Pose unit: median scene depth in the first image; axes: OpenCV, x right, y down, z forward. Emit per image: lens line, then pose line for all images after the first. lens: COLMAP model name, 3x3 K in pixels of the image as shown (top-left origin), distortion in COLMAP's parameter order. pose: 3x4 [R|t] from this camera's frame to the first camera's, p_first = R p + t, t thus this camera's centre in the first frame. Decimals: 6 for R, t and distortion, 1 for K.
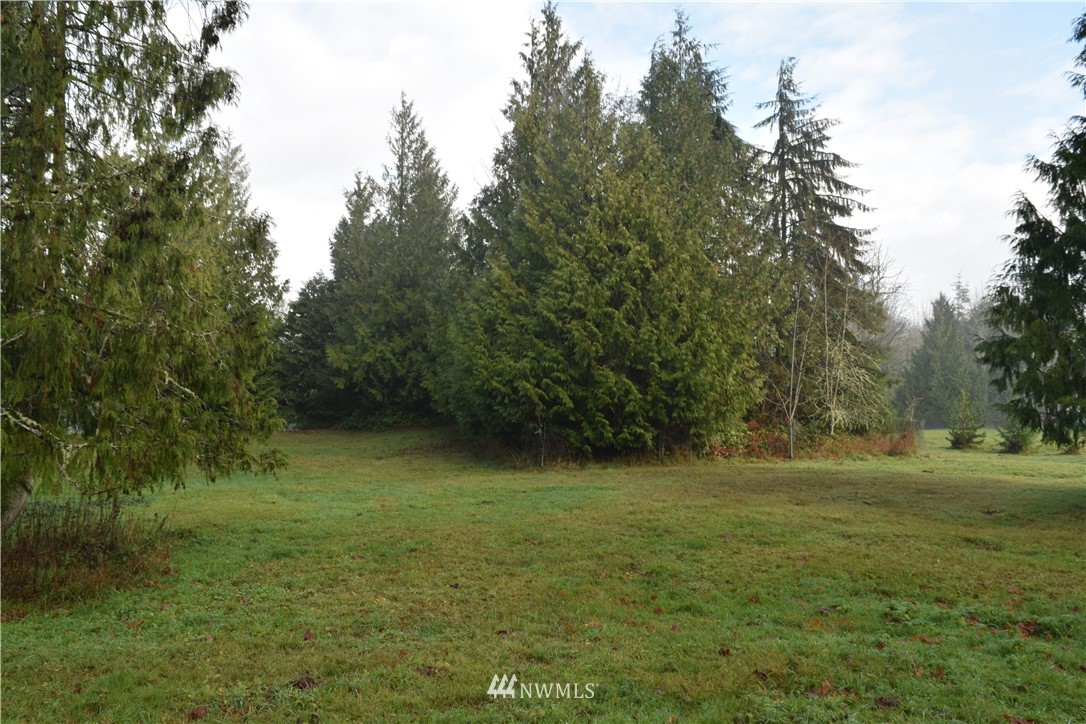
lens RADIAL K [[847.1, 0, 538.1], [0, 847.1, 369.0], [0, 0, 1]] dist [-0.022198, 0.014306]
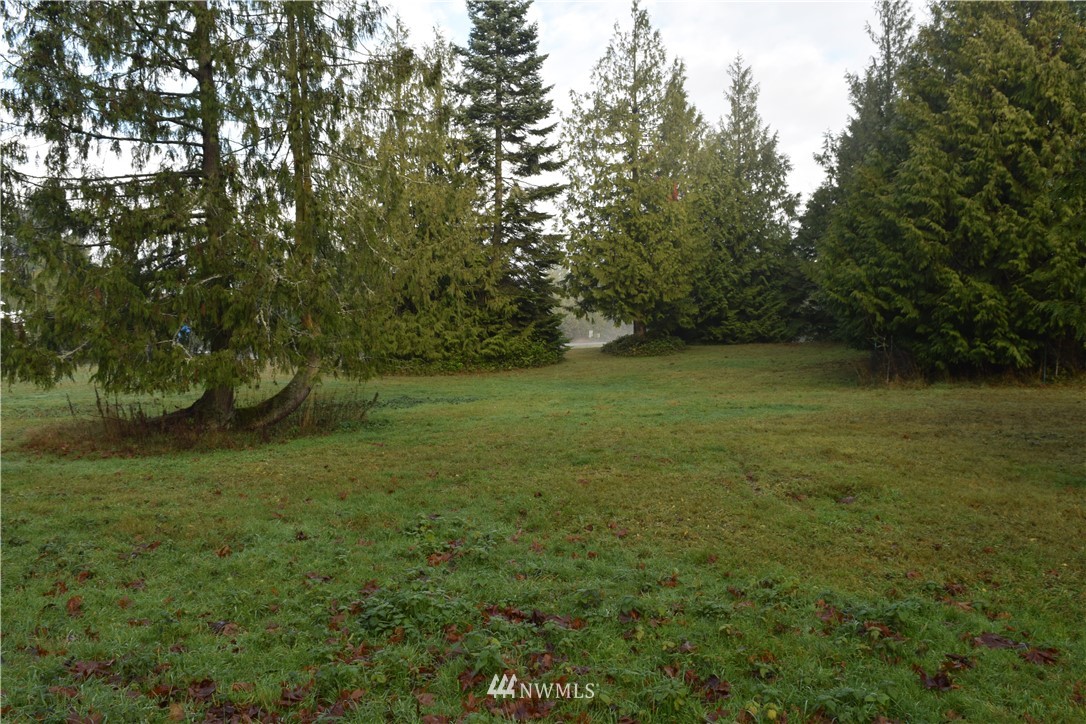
lens RADIAL K [[847.1, 0, 542.0], [0, 847.1, 365.1], [0, 0, 1]] dist [-0.022198, 0.014306]
pose [[0.712580, 0.016520, -0.701396, 0.400110], [0.054650, 0.995378, 0.078966, 0.004338], [0.699459, -0.094601, 0.708384, 0.114058]]
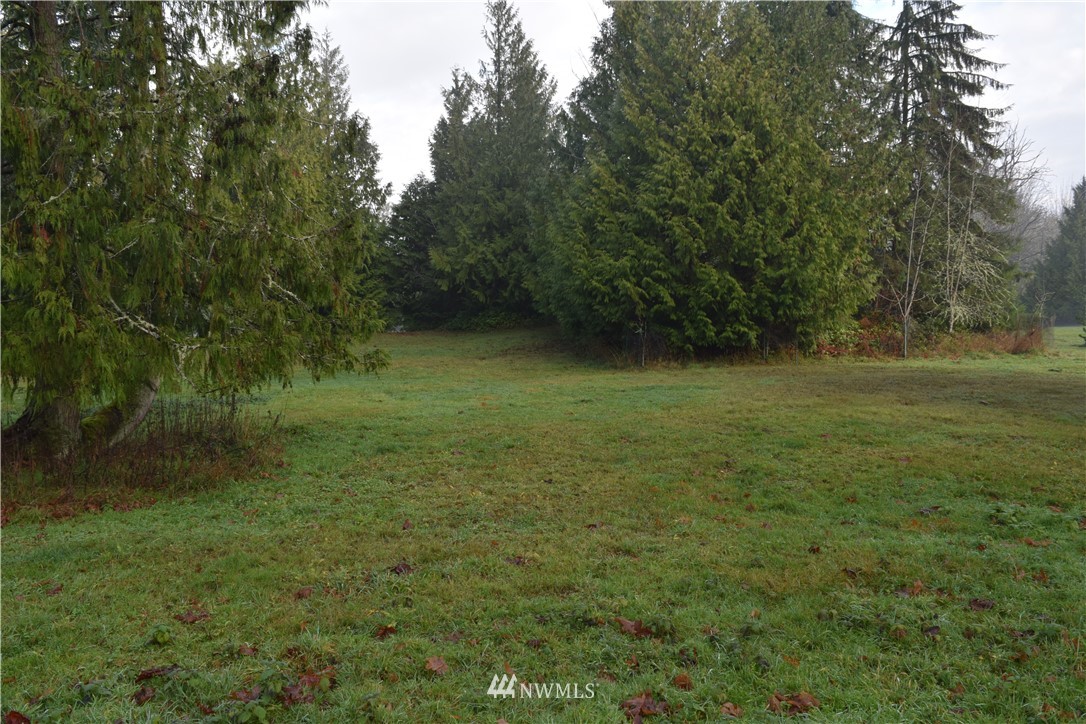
lens RADIAL K [[847.1, 0, 535.6], [0, 847.1, 372.0], [0, 0, 1]] dist [-0.022198, 0.014306]
pose [[0.992093, -0.001862, -0.125492, 0.004900], [0.017020, 0.992650, 0.119821, 0.000811], [0.124346, -0.121010, 0.984832, 0.001813]]
